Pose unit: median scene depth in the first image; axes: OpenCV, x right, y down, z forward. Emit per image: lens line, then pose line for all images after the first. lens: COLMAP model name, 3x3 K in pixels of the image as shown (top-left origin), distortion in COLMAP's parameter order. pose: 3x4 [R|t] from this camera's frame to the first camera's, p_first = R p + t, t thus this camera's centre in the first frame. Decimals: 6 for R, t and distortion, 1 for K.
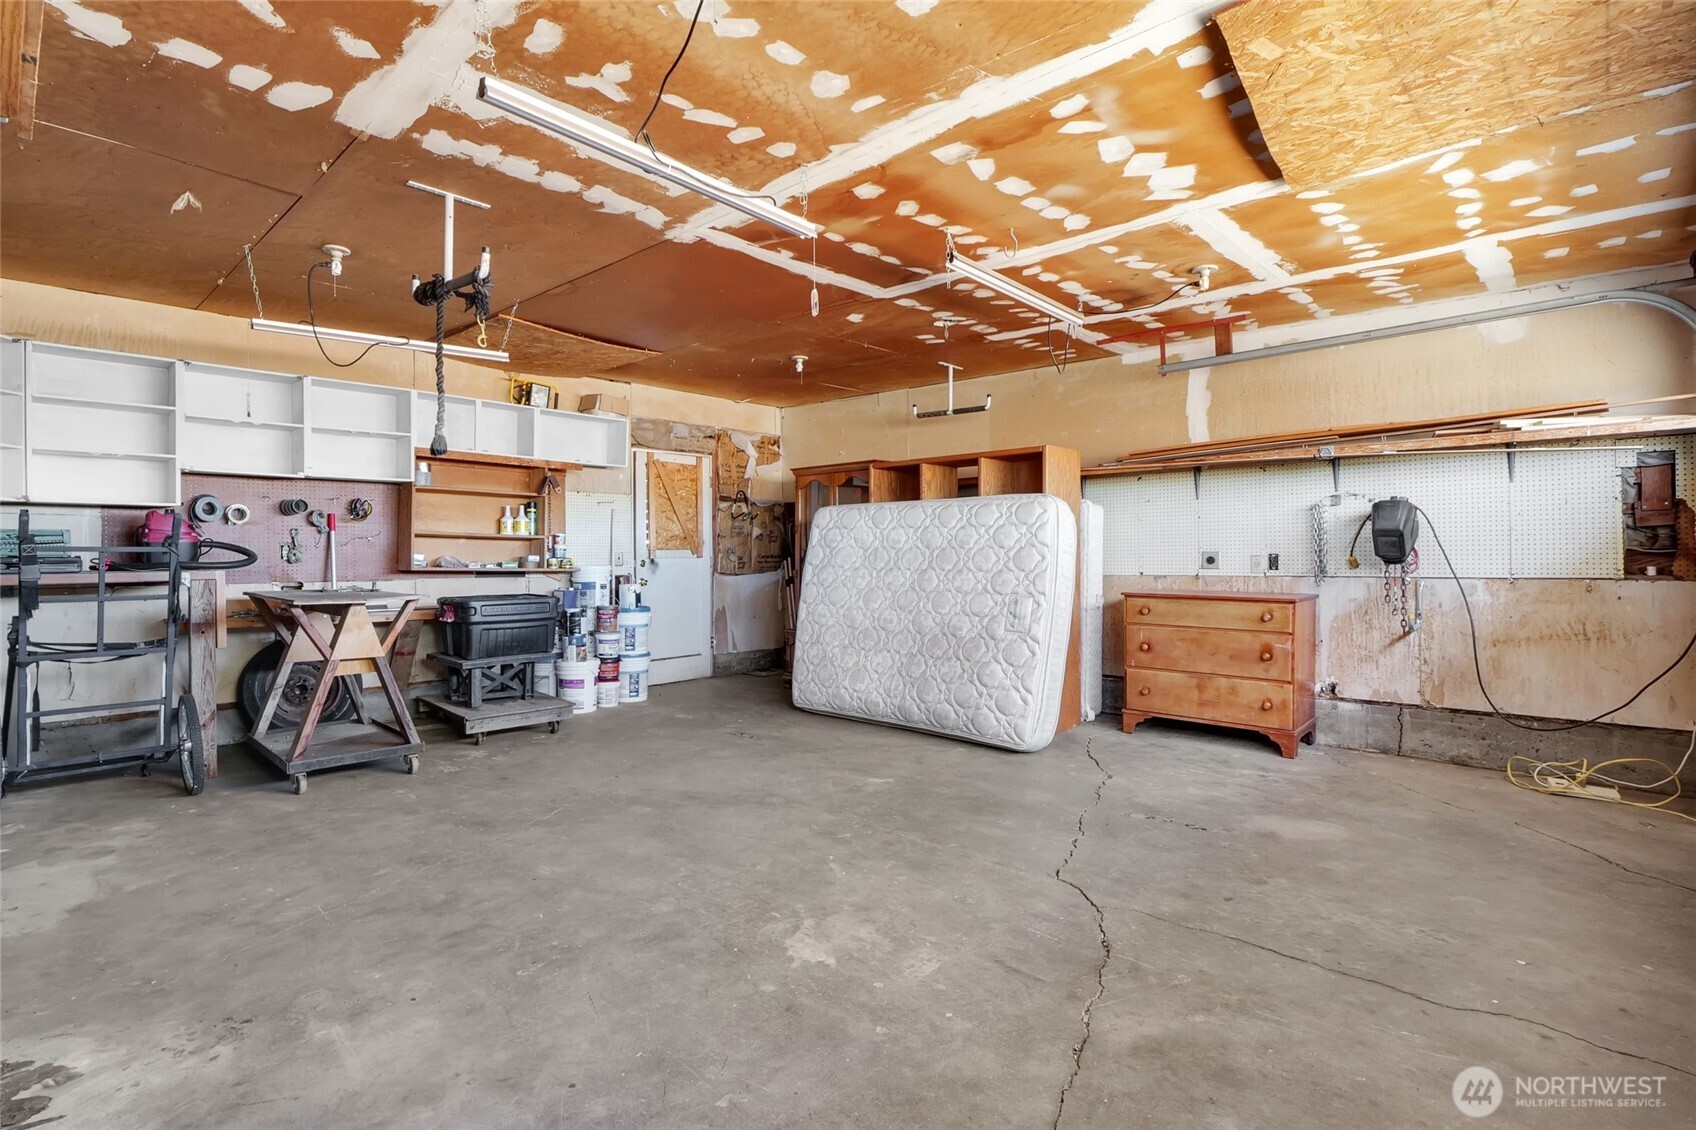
lens RADIAL K [[790.2, 0, 845.1], [0, 790.2, 561.1], [0, 0, 1]] dist [-0.014256, -0.000590]
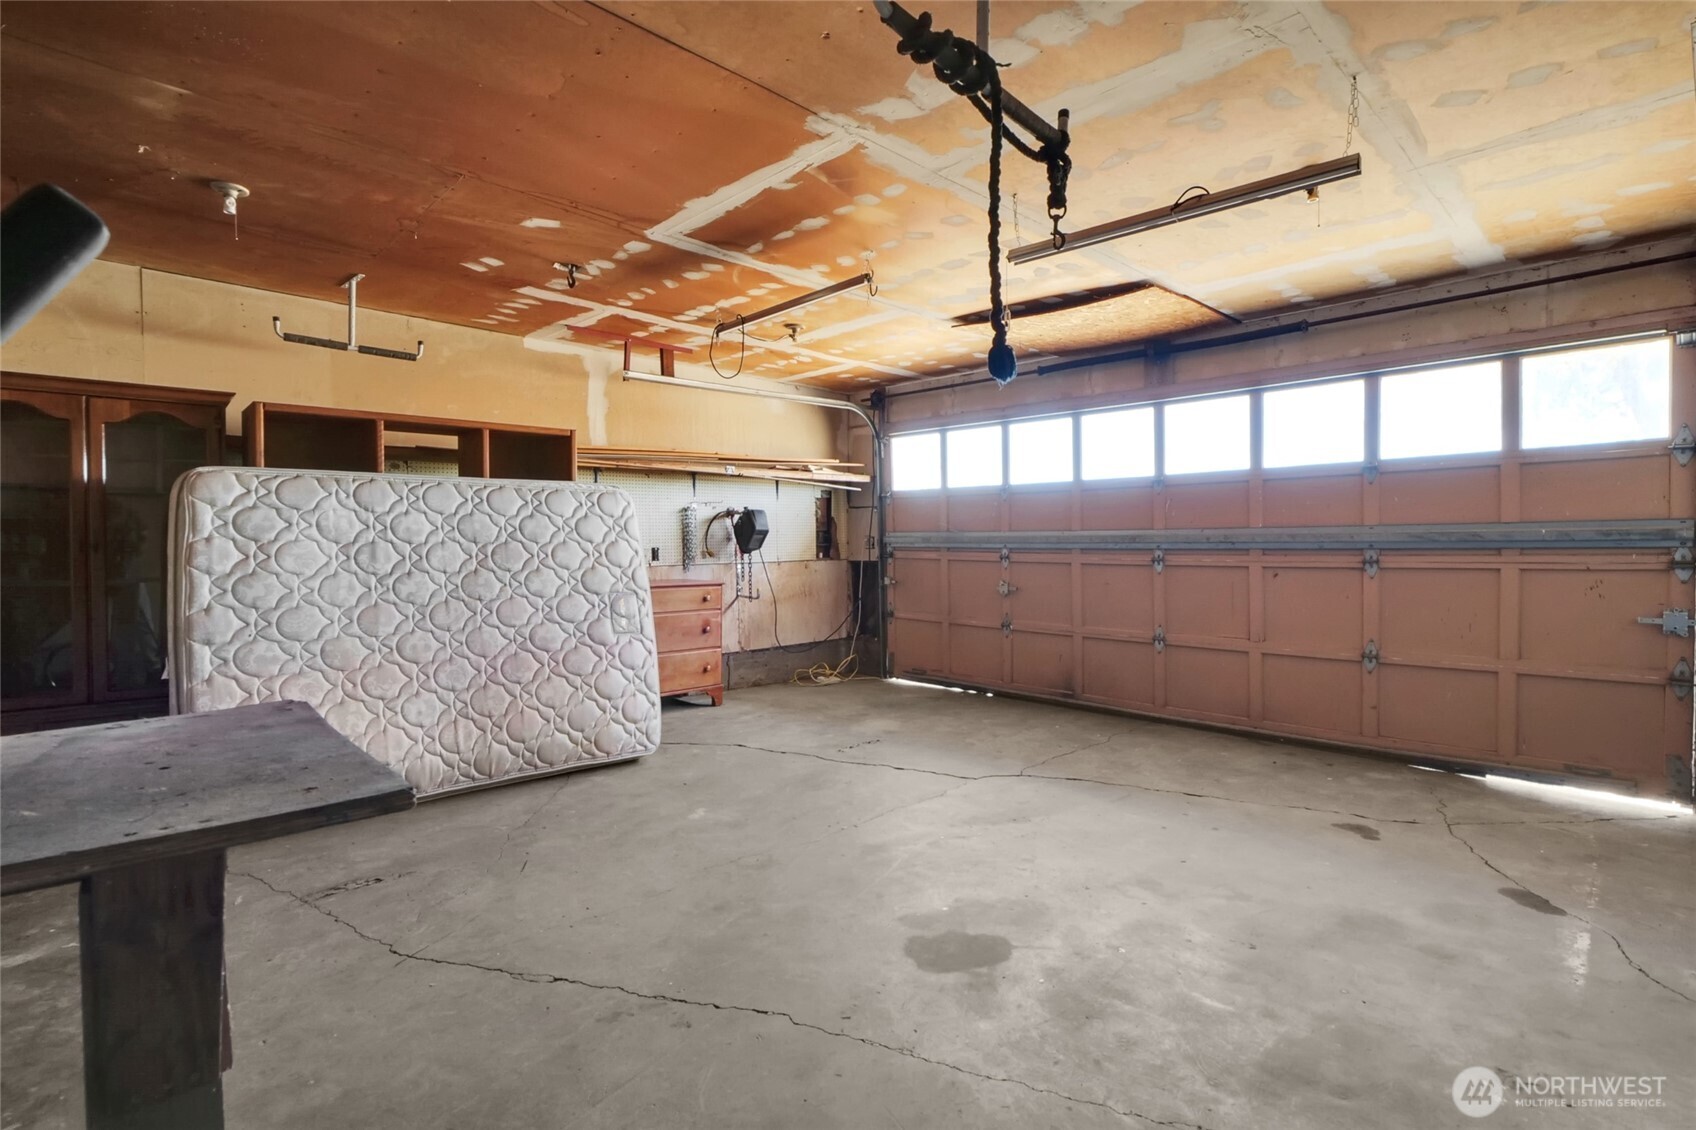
lens RADIAL K [[790.2, 0, 845.4], [0, 790.2, 558.4], [0, 0, 1]] dist [-0.014256, -0.000590]
pose [[0.088442, -0.018833, 0.995903, -0.668094], [0.015875, 0.999721, 0.017495, -0.009321], [-0.995955, 0.014262, 0.088717, 0.646330]]
